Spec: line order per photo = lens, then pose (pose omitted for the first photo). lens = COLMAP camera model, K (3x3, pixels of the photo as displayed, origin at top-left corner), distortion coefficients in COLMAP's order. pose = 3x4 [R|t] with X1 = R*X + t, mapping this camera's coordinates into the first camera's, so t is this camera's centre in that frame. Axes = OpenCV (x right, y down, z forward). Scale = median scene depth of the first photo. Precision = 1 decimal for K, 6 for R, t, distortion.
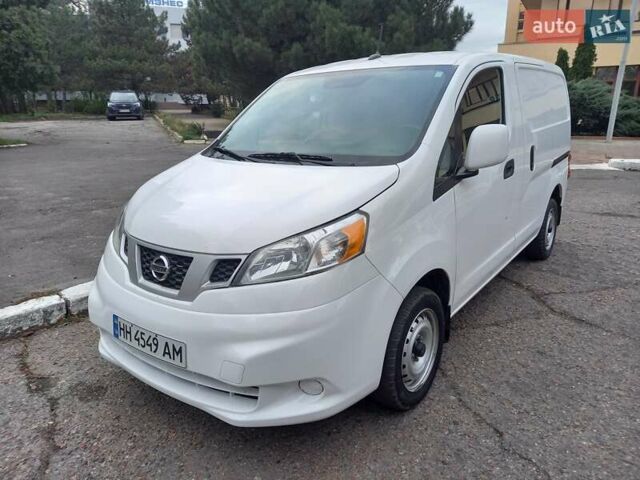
lens RADIAL K [[479.9, 0, 320.0], [0, 479.9, 240.0], [0, 0, 1]] dist [0.033177, -0.006562]
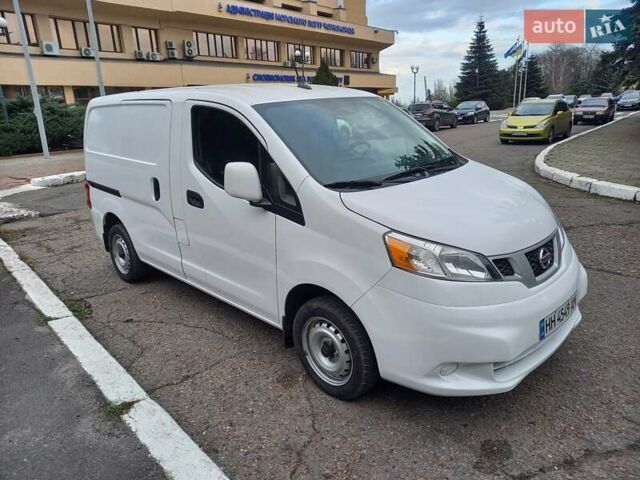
lens RADIAL K [[479.9, 0, 320.0], [0, 479.9, 240.0], [0, 0, 1]] dist [0.033177, -0.006562]
pose [[0.152365, -0.270315, 0.950639, -1.470956], [0.307173, 0.927185, 0.214413, -0.387204], [-0.939377, 0.259341, 0.224304, 1.148467]]
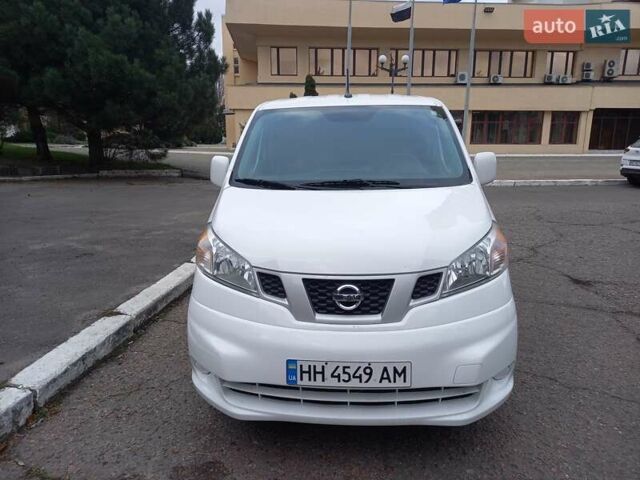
lens RADIAL K [[479.9, 0, 320.0], [0, 479.9, 240.0], [0, 0, 1]] dist [0.033177, -0.006562]
pose [[0.844579, -0.103597, 0.525313, -0.829809], [0.139075, 0.989875, -0.028387, -0.035055], [-0.517053, 0.097033, 0.850435, 0.174816]]
